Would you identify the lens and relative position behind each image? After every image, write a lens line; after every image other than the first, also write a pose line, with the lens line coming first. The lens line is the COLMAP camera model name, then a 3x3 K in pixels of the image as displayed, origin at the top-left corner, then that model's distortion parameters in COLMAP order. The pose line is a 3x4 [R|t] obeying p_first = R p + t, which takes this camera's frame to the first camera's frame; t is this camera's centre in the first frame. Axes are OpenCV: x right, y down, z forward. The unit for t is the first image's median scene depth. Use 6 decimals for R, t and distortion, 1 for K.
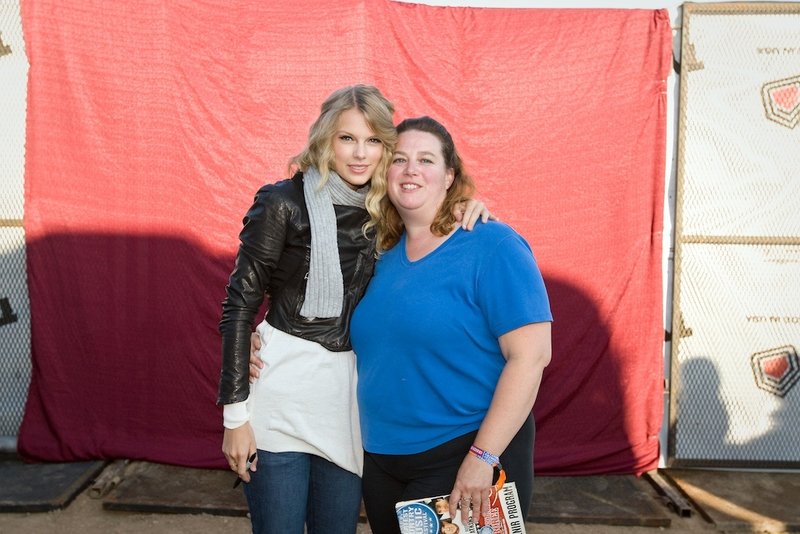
lens RADIAL K [[931.1, 0, 397.4], [0, 931.1, 264.1], [0, 0, 1]] dist [0.040335, 0.000000]
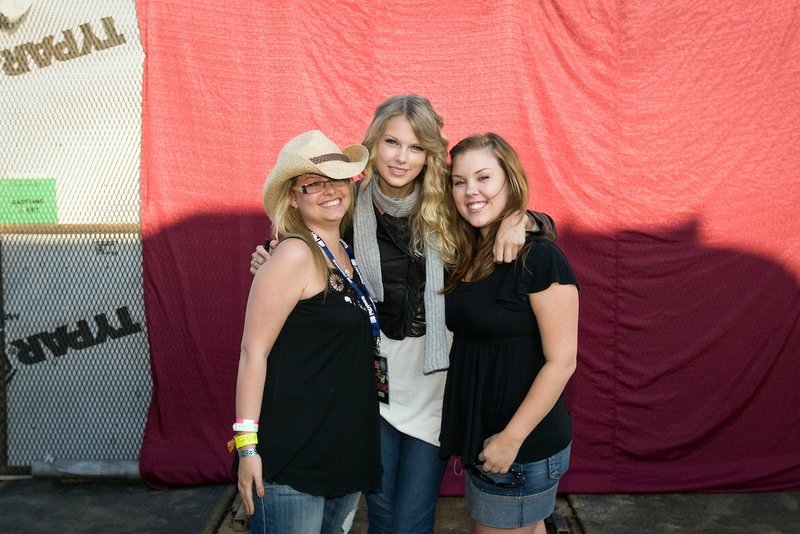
lens RADIAL K [[880.1, 0, 401.1], [0, 880.1, 264.6], [0, 0, 1]] dist [0.033651, 0.000000]
pose [[0.999730, -0.022502, -0.005854, -0.142836], [0.022496, 0.999746, -0.001195, -0.000970], [0.005880, 0.001063, 0.999982, 0.140197]]
